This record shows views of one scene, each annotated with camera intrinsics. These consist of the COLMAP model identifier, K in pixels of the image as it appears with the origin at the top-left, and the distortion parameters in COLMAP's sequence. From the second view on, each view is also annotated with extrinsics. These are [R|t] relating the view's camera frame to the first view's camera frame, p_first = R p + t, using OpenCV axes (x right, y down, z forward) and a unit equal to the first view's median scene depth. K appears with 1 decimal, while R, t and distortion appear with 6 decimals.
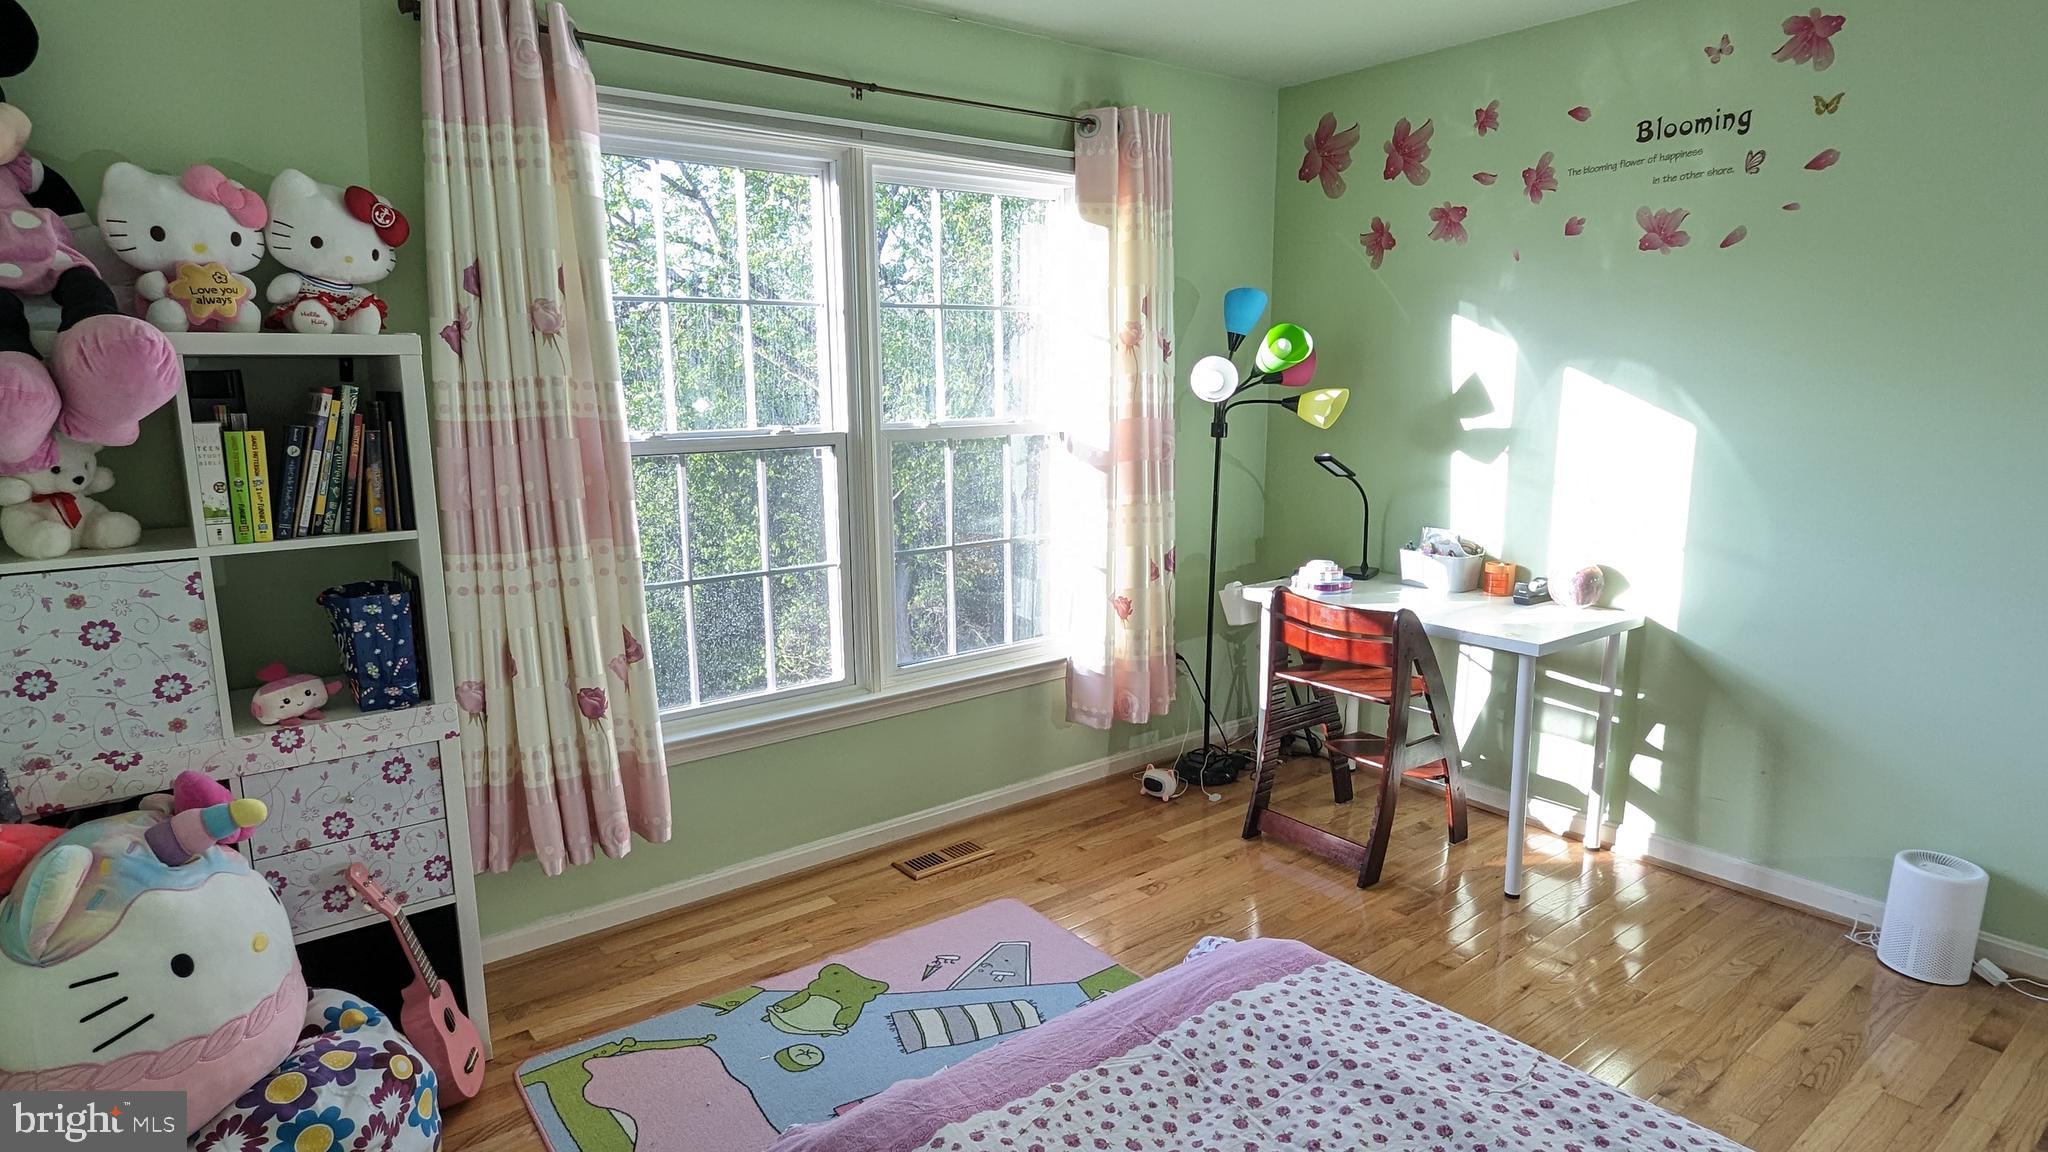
lens RADIAL K [[1136.3, 0, 1024.0], [0, 1136.3, 576.0], [0, 0, 1]] dist [0.001216, -0.000963]
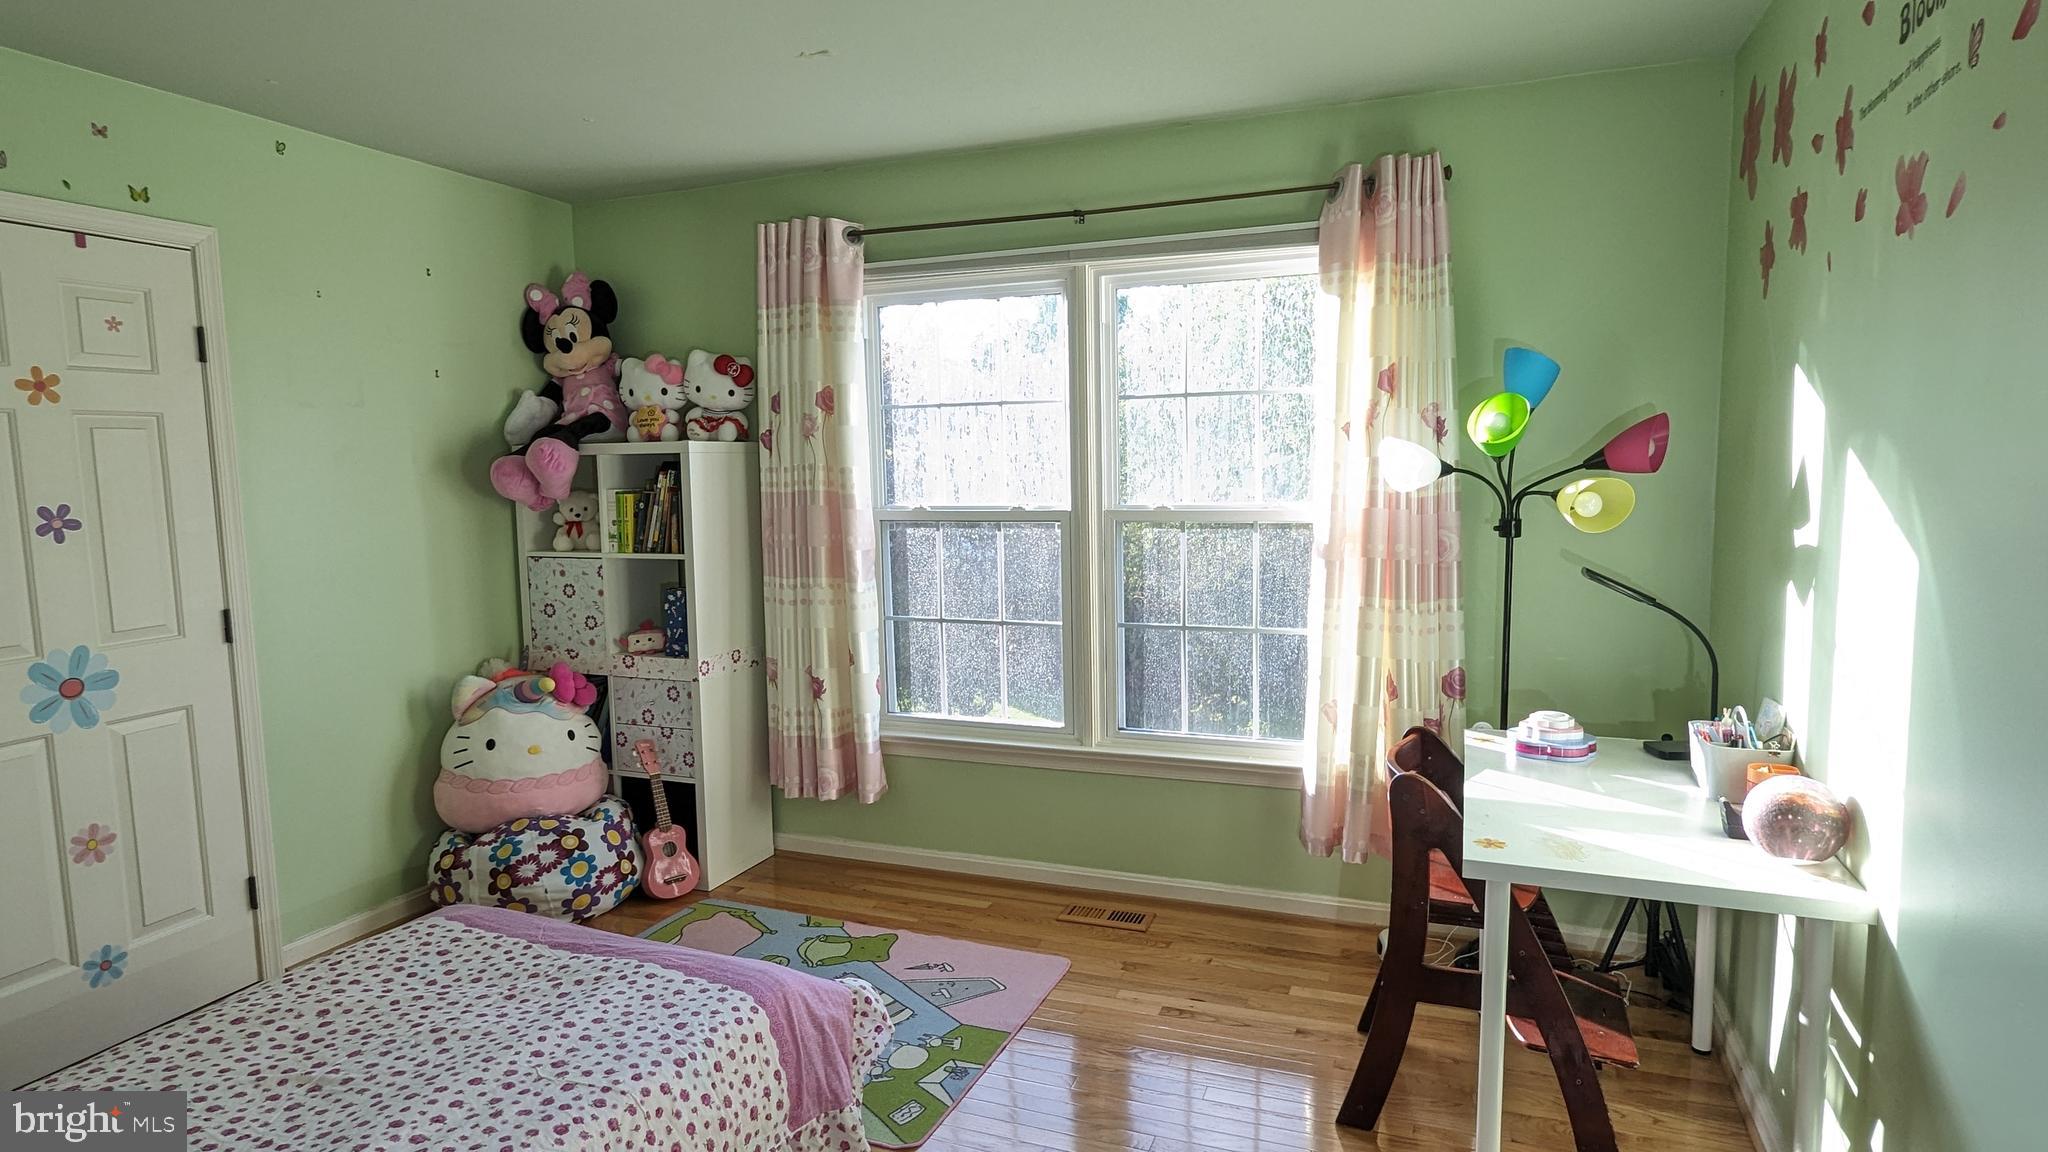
lens RADIAL K [[1152.9, 0, 1024.0], [0, 1152.9, 576.0], [0, 0, 1]] dist [-0.005956, -0.000891]
pose [[0.506217, 0.085778, -0.858130, 1.091166], [-0.140892, 0.989898, 0.015836, -0.097114], [0.850819, 0.112887, 0.513189, 0.498351]]
